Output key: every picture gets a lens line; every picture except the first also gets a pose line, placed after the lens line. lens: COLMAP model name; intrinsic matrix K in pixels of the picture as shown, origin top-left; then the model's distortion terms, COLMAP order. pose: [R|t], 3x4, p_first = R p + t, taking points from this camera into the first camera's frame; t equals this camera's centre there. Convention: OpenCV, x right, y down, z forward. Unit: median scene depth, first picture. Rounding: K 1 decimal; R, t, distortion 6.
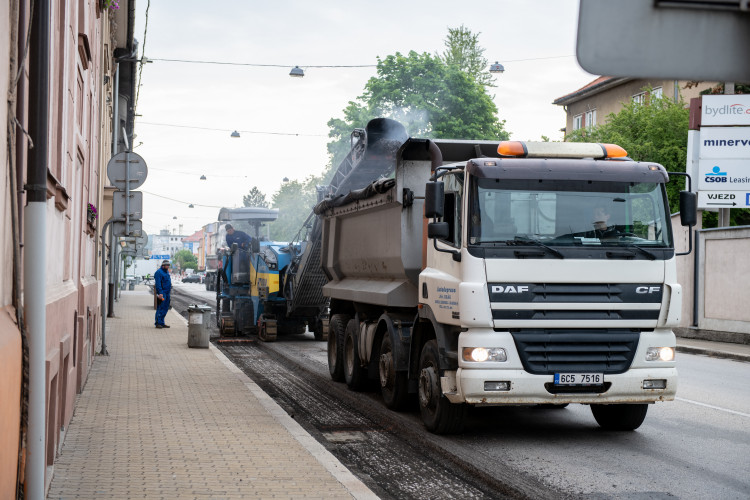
lens RADIAL K [[1438.2, 0, 375.0], [0, 1438.2, 250.0], [0, 0, 1]] dist [0.076713, 0.021184]
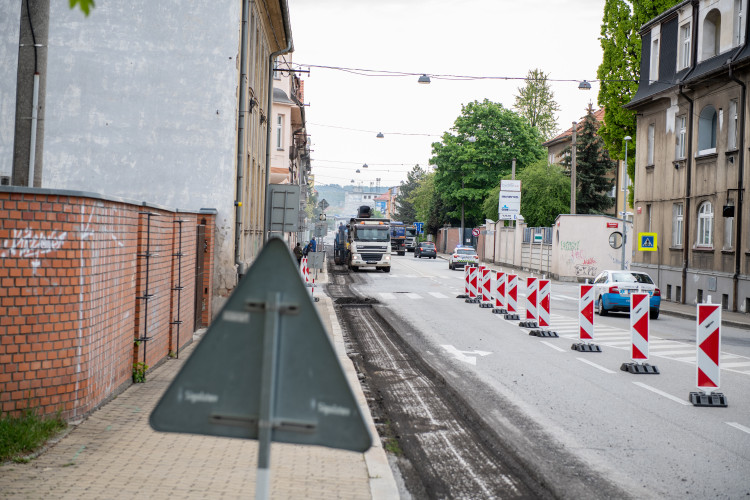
lens RADIAL K [[1438.2, 0, 375.0], [0, 1438.2, 250.0], [0, 0, 1]] dist [0.076713, 0.021184]
pose [[0.991759, 0.006742, -0.127942, 0.345209], [-0.003361, 0.999640, 0.026623, -0.044604], [0.128075, -0.025973, 0.991424, -1.850710]]
